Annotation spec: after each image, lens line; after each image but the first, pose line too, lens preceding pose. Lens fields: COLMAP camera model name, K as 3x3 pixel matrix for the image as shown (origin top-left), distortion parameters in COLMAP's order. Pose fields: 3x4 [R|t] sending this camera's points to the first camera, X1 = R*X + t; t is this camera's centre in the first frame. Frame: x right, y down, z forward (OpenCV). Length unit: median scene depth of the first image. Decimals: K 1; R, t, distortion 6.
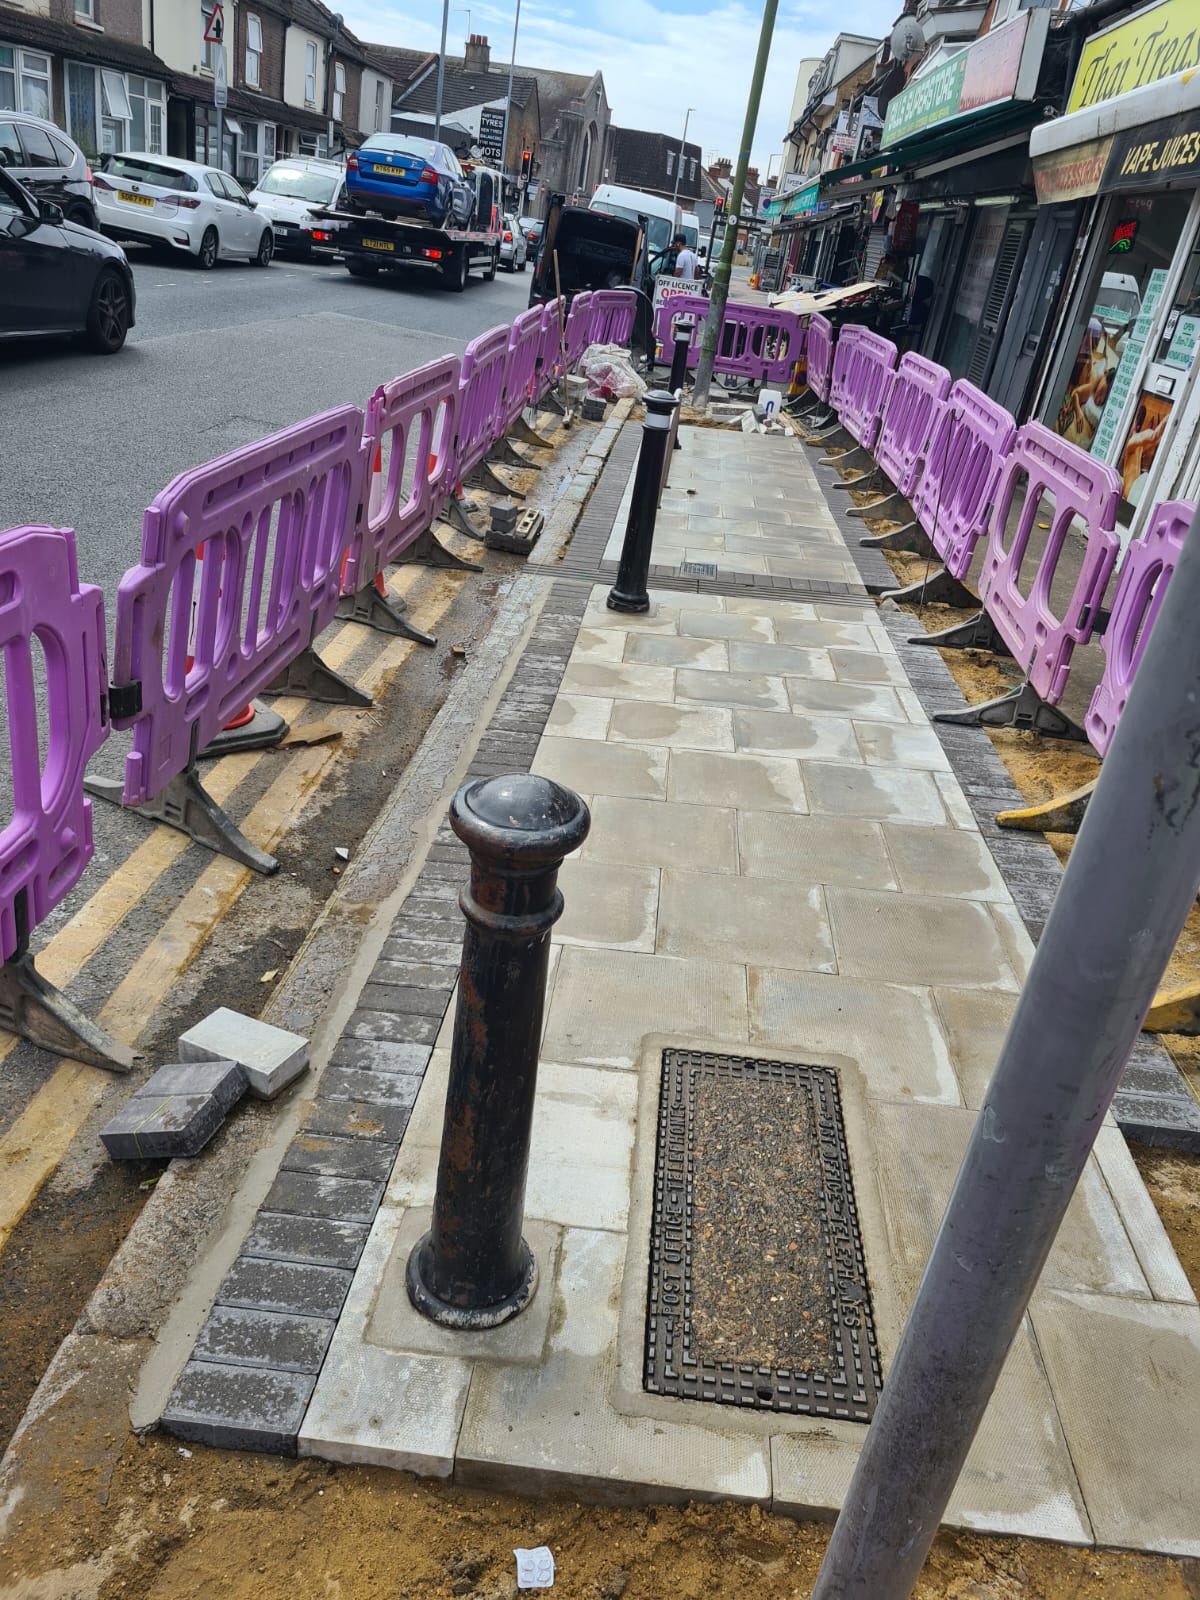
lens RADIAL K [[1186.1, 0, 594.7], [0, 1186.1, 773.8], [0, 0, 1]] dist [0.056017, -0.039782]
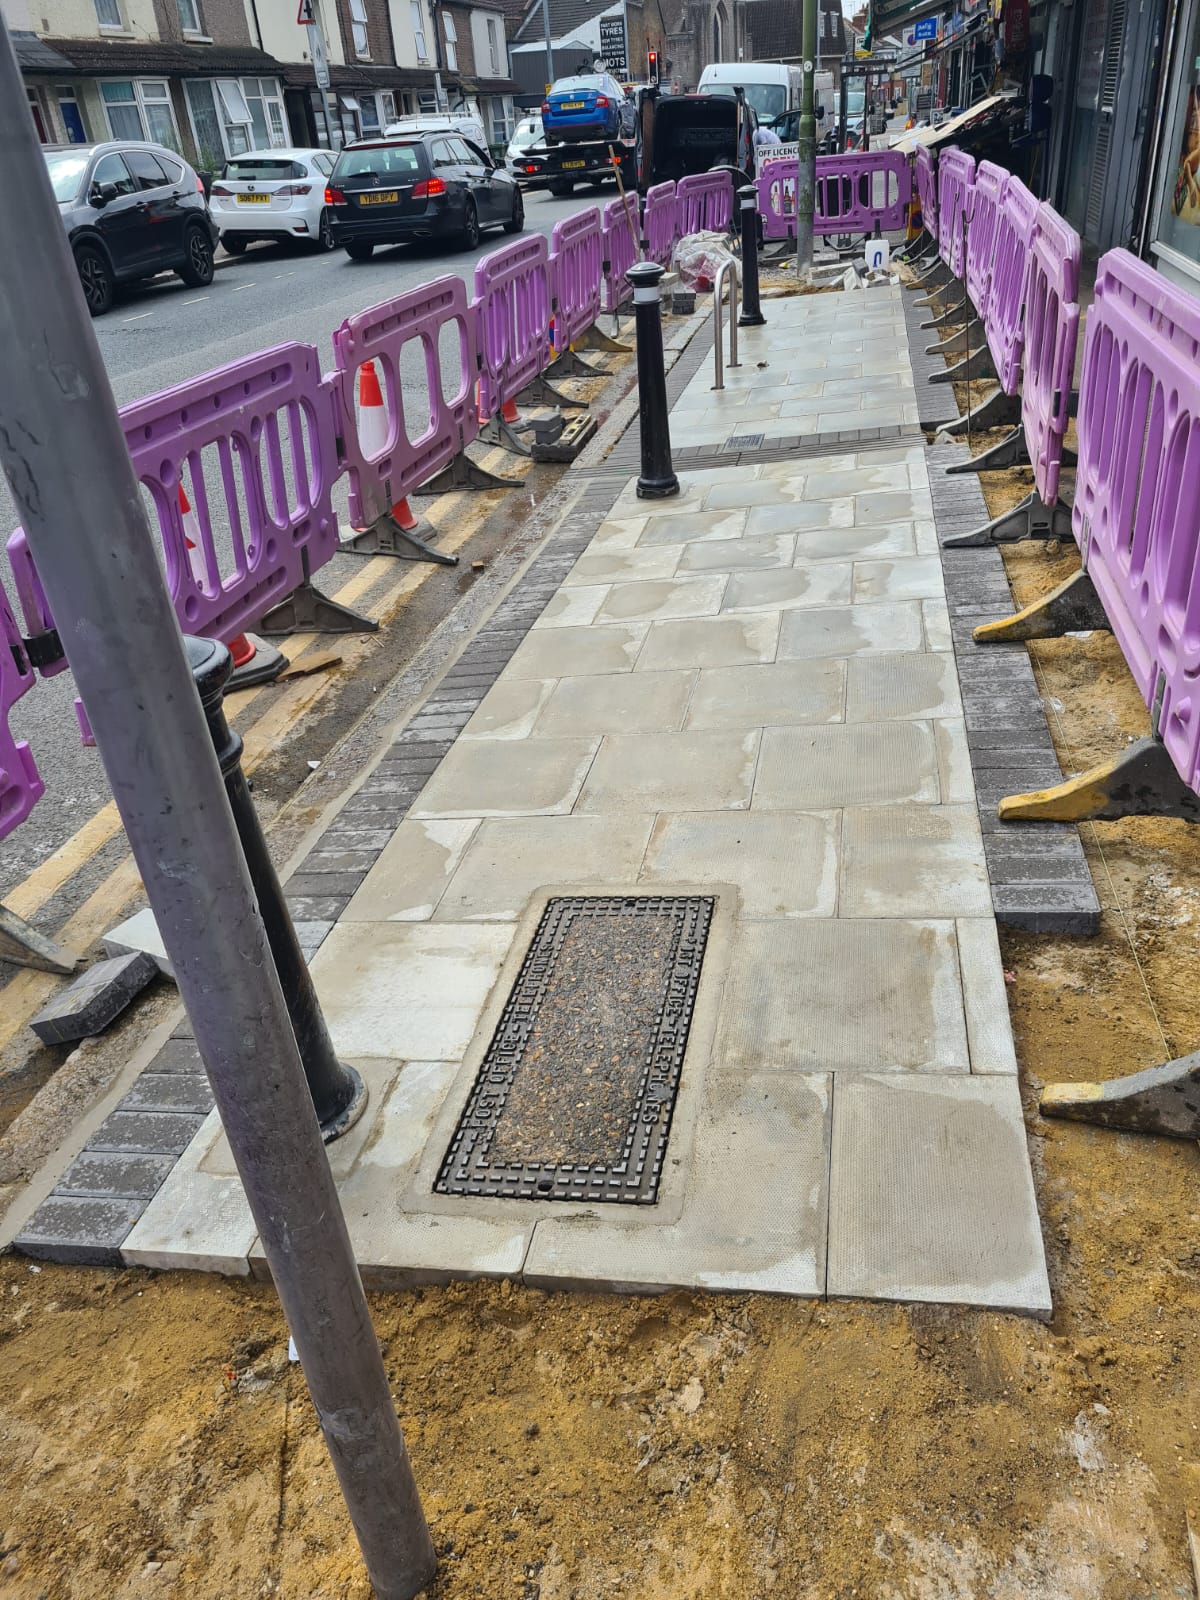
lens RADIAL K [[1186.1, 0, 594.7], [0, 1186.1, 773.8], [0, 0, 1]] dist [0.056017, -0.039782]
pose [[0.970187, -0.141431, -0.196809, 0.252136], [0.153385, 0.987057, 0.046806, 0.065582], [0.187642, -0.075598, 0.979324, 0.003571]]
